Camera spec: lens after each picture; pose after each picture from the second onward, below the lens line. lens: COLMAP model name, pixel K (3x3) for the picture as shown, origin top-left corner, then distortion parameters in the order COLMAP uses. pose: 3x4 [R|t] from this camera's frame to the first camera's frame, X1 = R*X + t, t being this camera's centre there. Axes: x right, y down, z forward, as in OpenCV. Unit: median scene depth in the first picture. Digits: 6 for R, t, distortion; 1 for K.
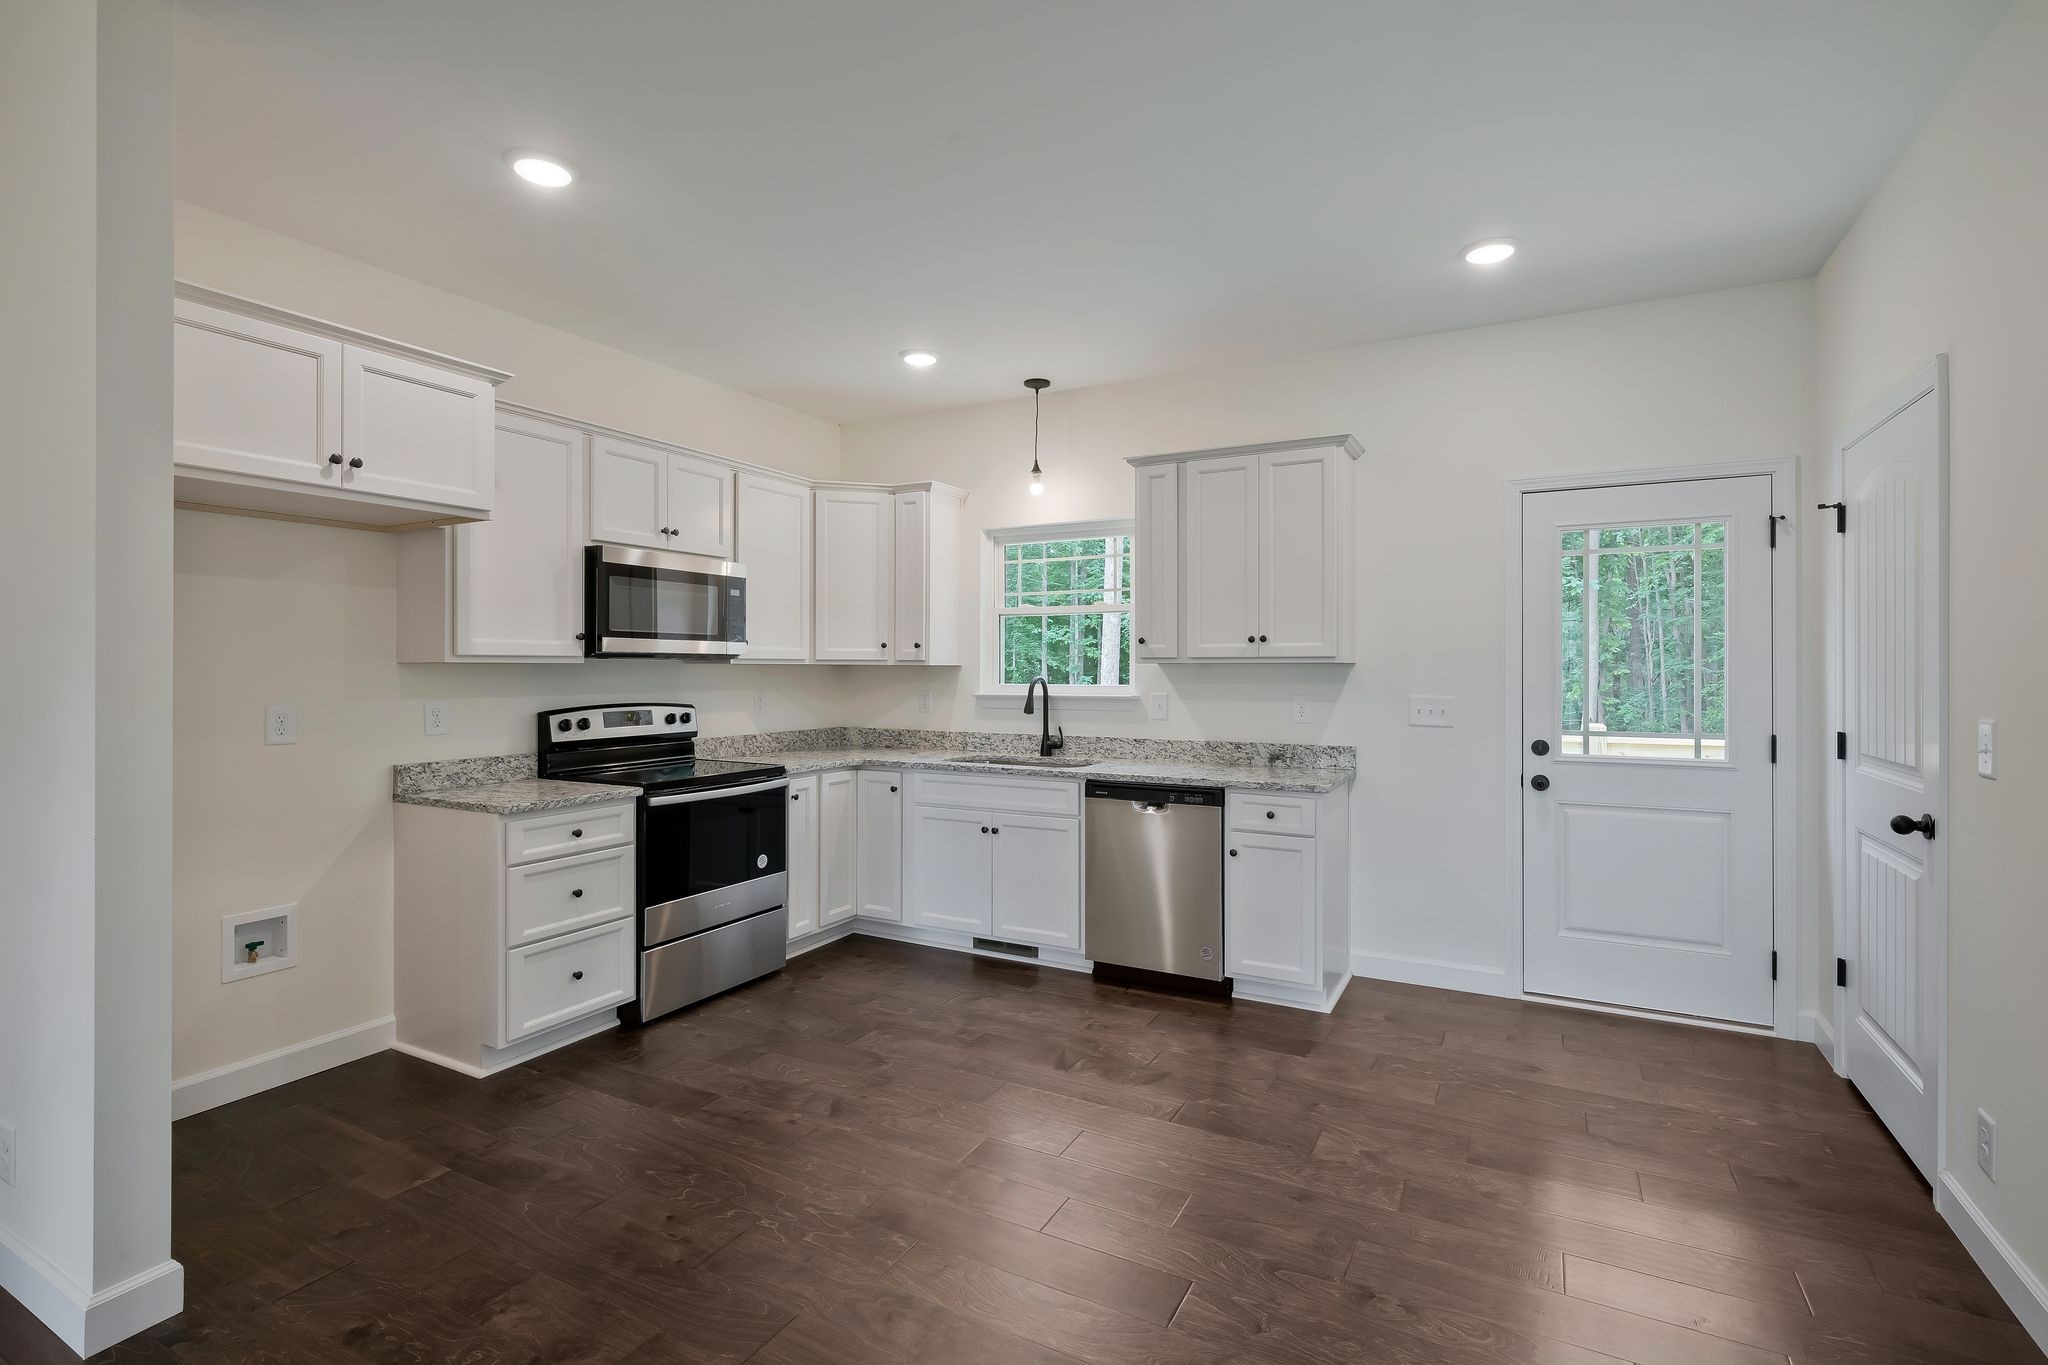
lens RADIAL K [[928.8, 0, 1029.1], [0, 928.8, 669.4], [0, 0, 1]] dist [-0.001441, -0.000300]
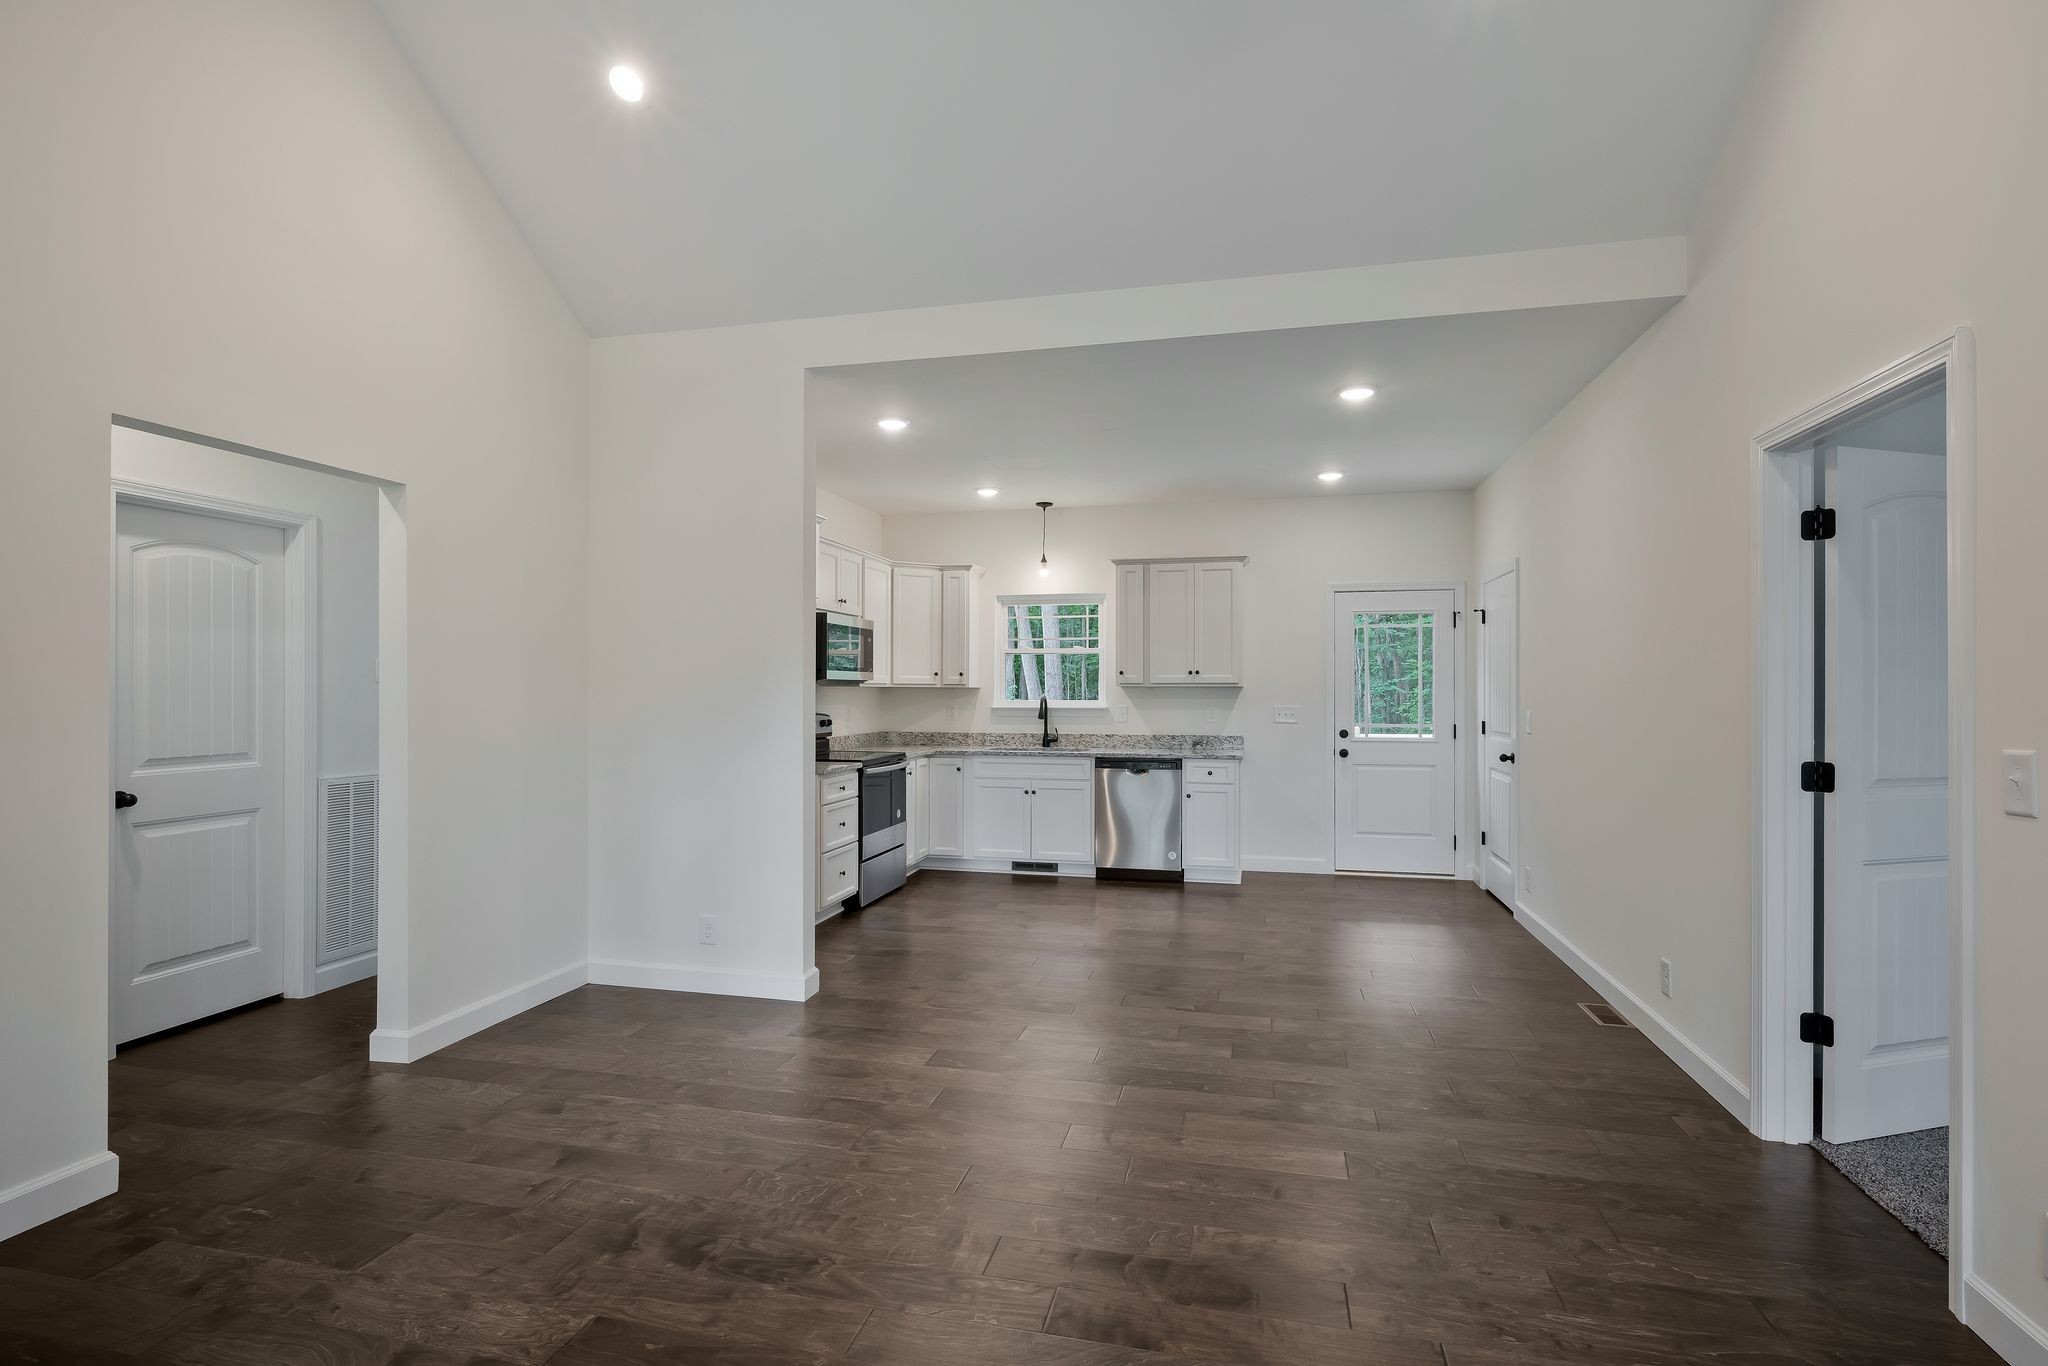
lens RADIAL K [[954.9, 0, 1021.2], [0, 954.9, 692.8], [0, 0, 1]] dist [-0.000593, 0.000078]
pose [[0.968091, -0.000625, 0.250598, -0.480224], [-0.000037, 0.999997, 0.002639, -0.000055], [-0.250599, -0.002564, 0.968088, -0.588743]]
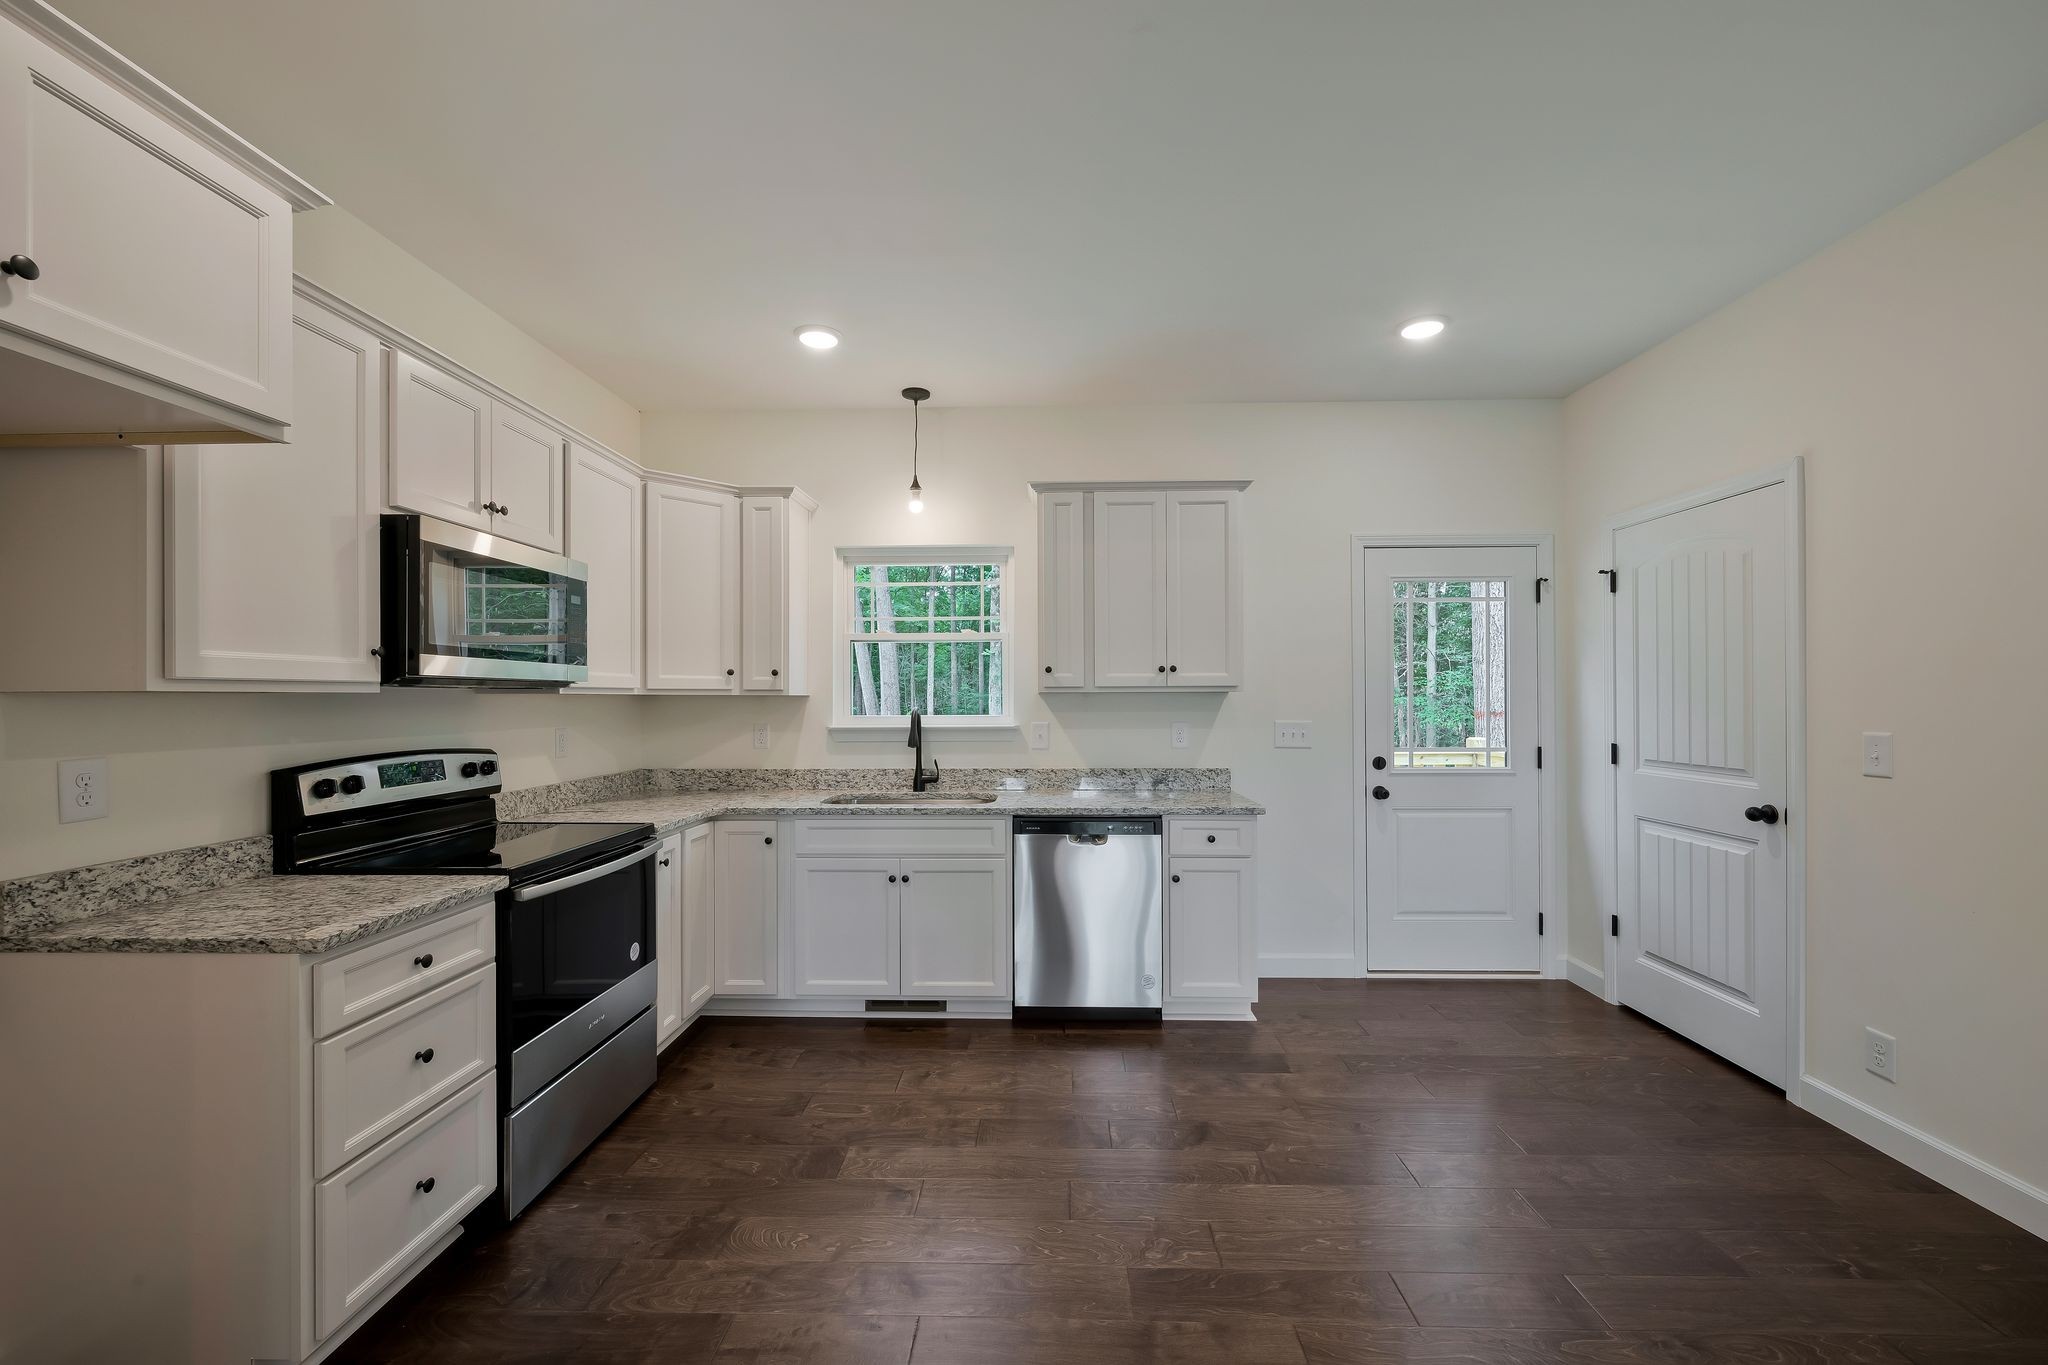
lens RADIAL K [[799.6, 0, 1021.1], [0, 799.6, 696.1], [0, 0, 1]] dist [-0.000617, -0.000017]
pose [[0.897511, -0.003040, 0.440981, -0.285858], [0.004917, 0.999983, -0.003113, -0.000301], [-0.440964, 0.004962, 0.897511, 0.261633]]
